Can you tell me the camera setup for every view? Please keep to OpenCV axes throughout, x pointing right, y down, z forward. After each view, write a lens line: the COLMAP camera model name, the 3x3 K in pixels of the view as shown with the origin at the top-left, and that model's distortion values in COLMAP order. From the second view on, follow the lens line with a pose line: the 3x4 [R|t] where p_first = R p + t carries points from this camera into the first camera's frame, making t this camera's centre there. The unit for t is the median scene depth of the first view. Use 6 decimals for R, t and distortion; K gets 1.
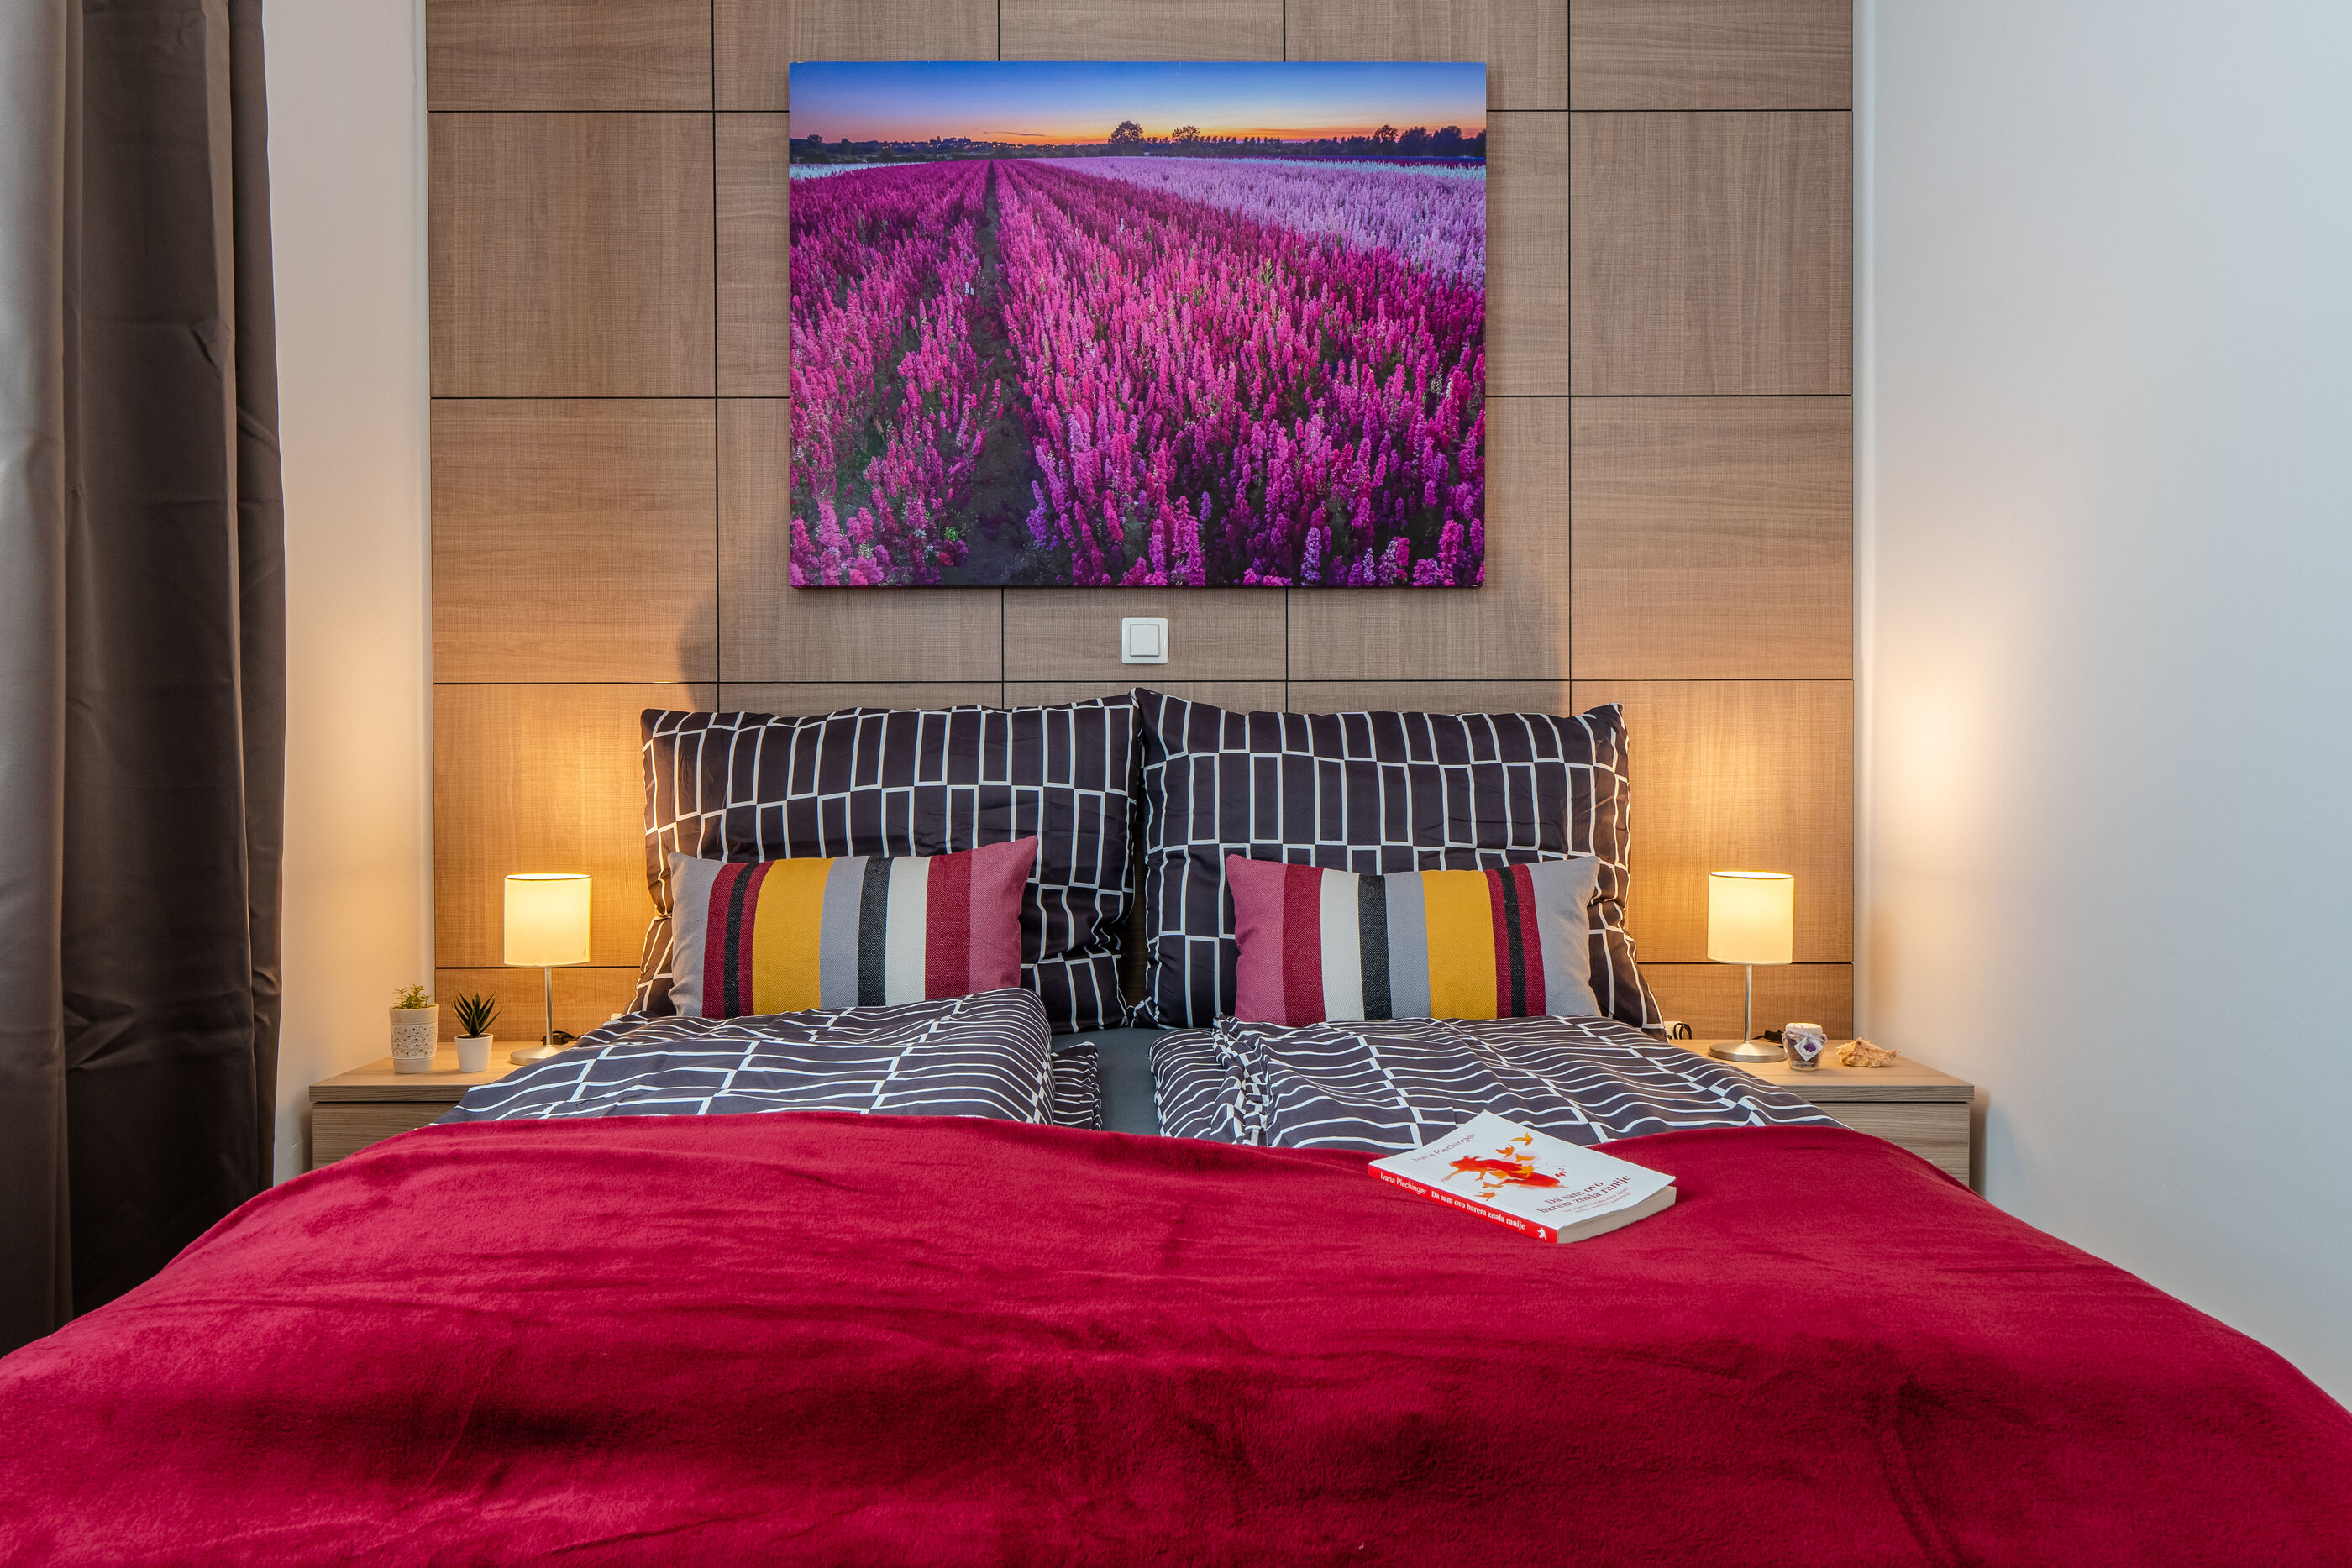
lens RADIAL K [[1655.6, 0, 1177.9], [0, 1655.6, 790.5], [0, 0, 1]] dist [-0.001694, 0.003708]
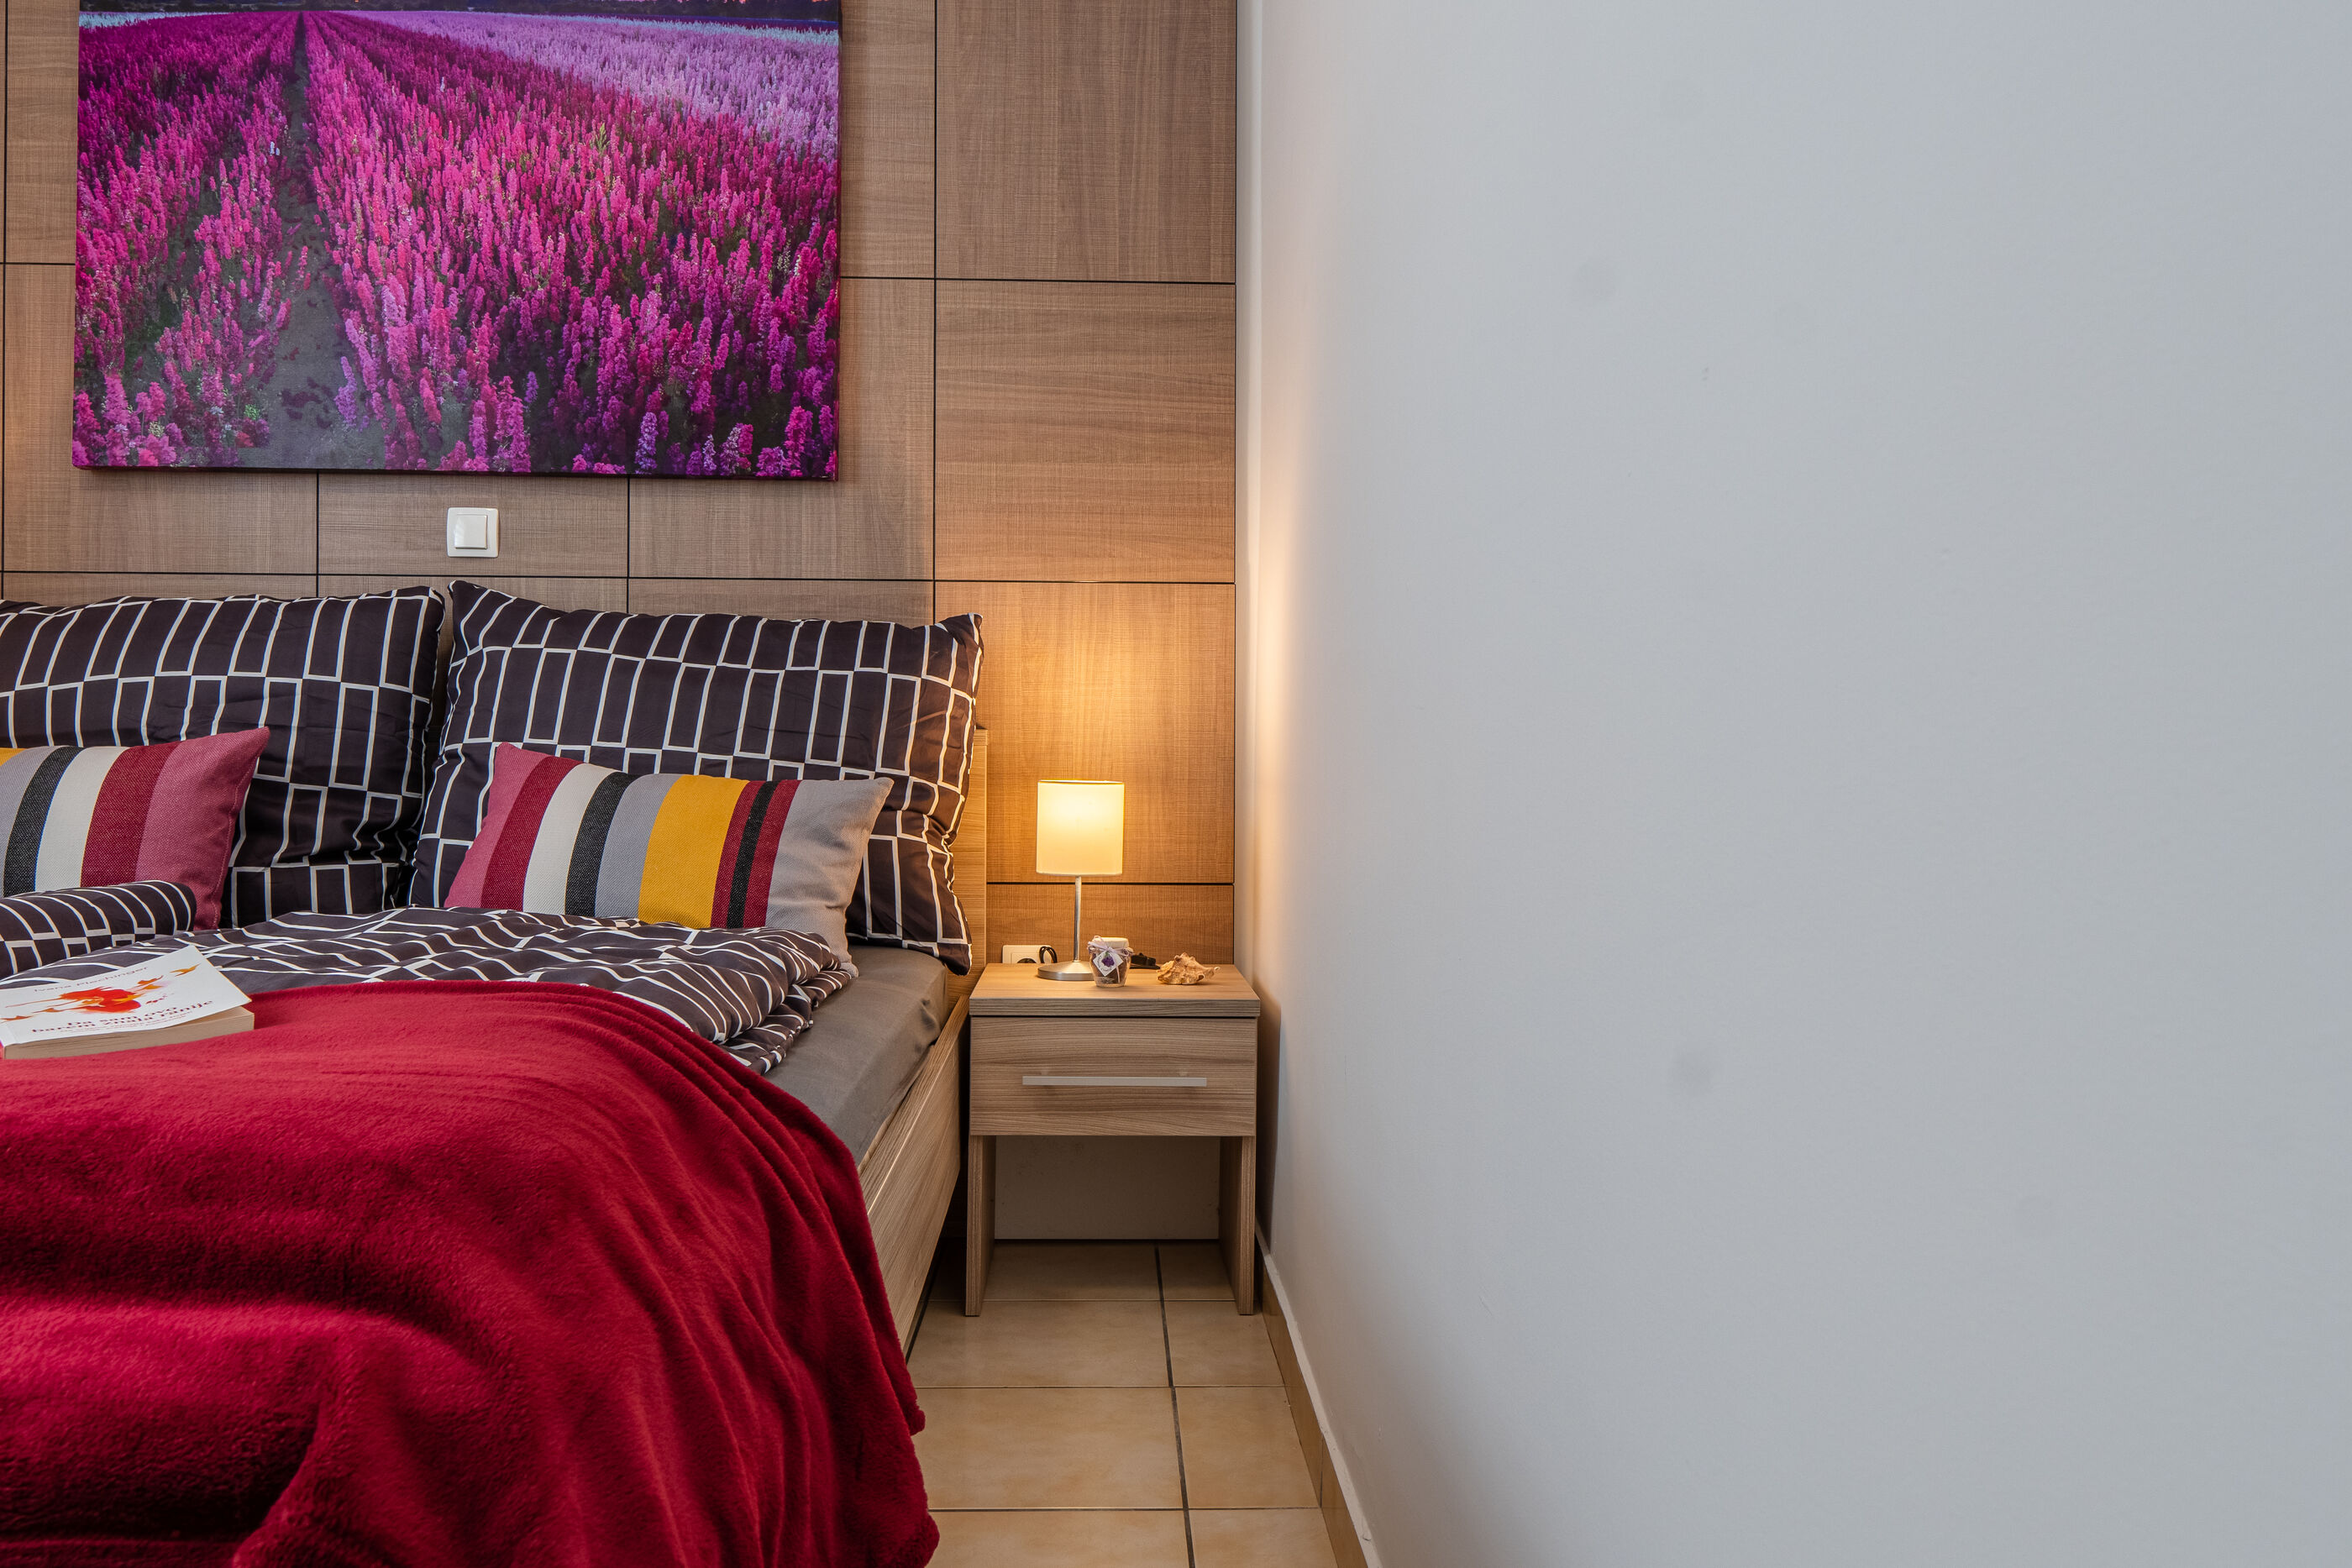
lens RADIAL K [[1644.4, 0, 1168.4], [0, 1644.4, 778.8], [0, 0, 1]] dist [0.001621, -0.010300]
pose [[0.999281, 0.007919, 0.037077, 0.341878], [-0.007504, 0.999908, -0.011310, 0.056221], [-0.037163, 0.011024, 0.999248, 0.065807]]
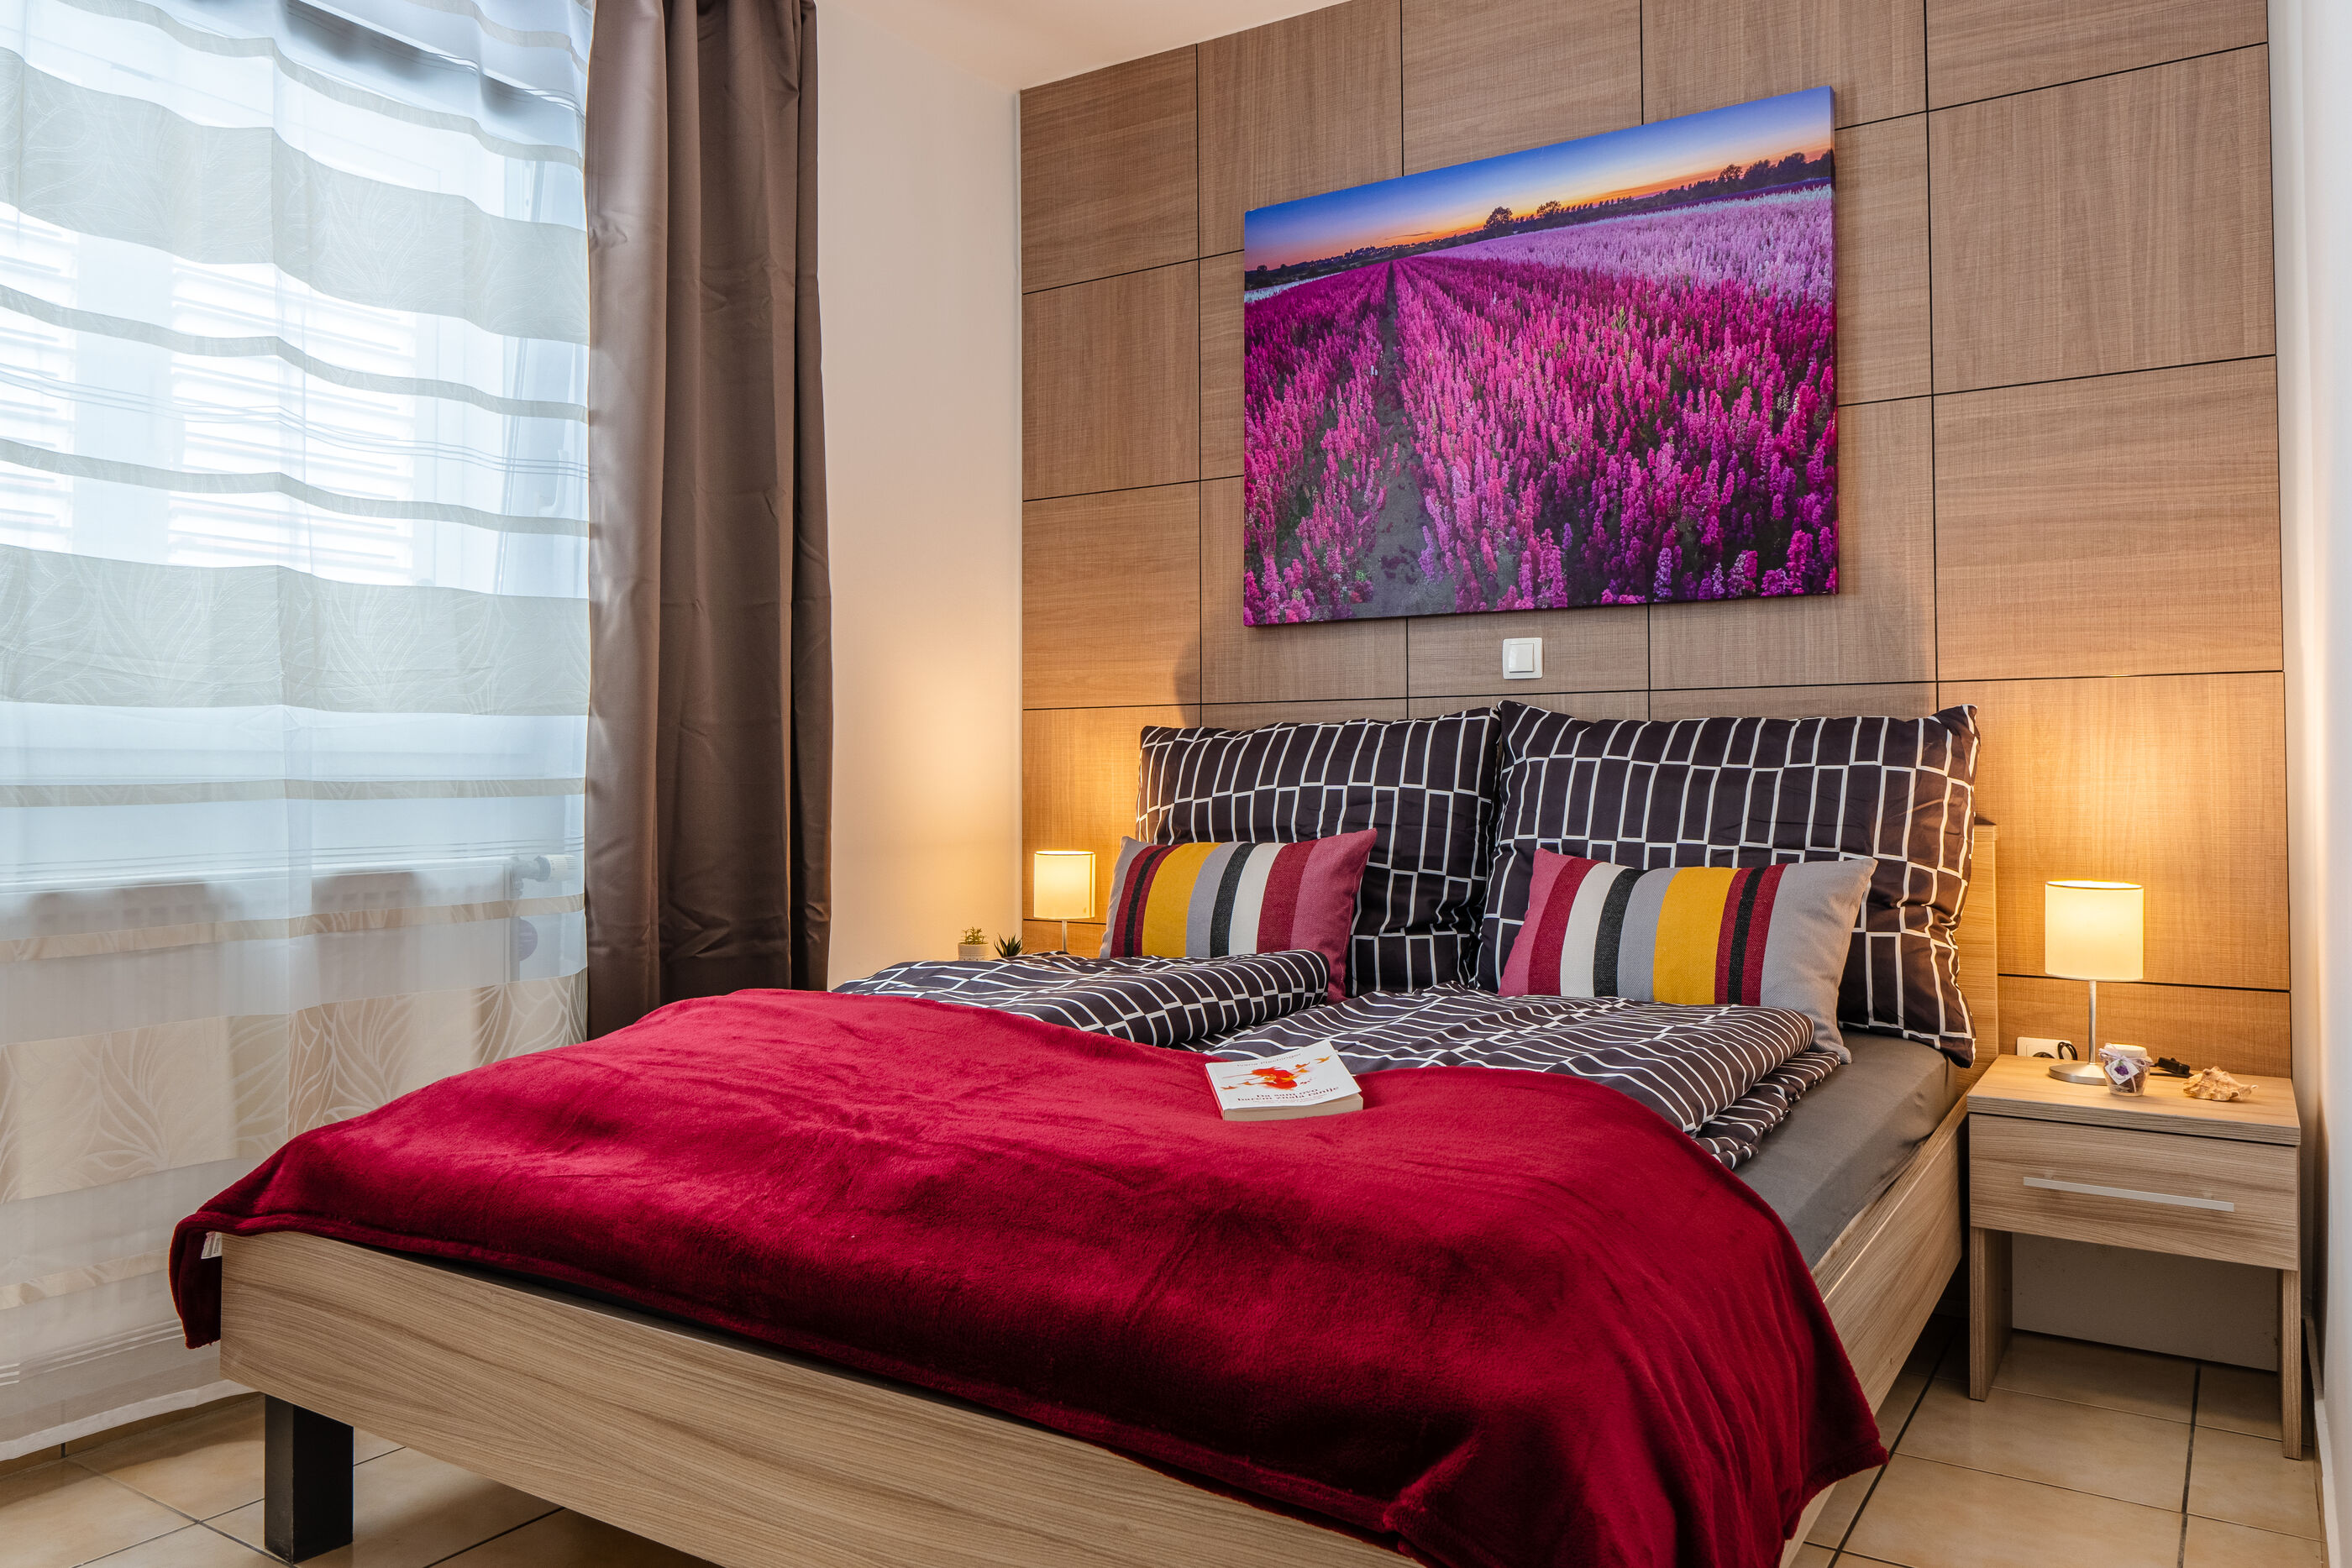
lens RADIAL K [[1657.9, 0, 1169.8], [0, 1657.9, 732.5], [0, 0, 1]] dist [0.004626, -0.006801]
pose [[0.836609, -0.013675, -0.547630, 0.401823], [-0.006837, 0.999350, -0.035400, 0.001635], [0.547758, 0.033360, 0.835972, -0.073479]]
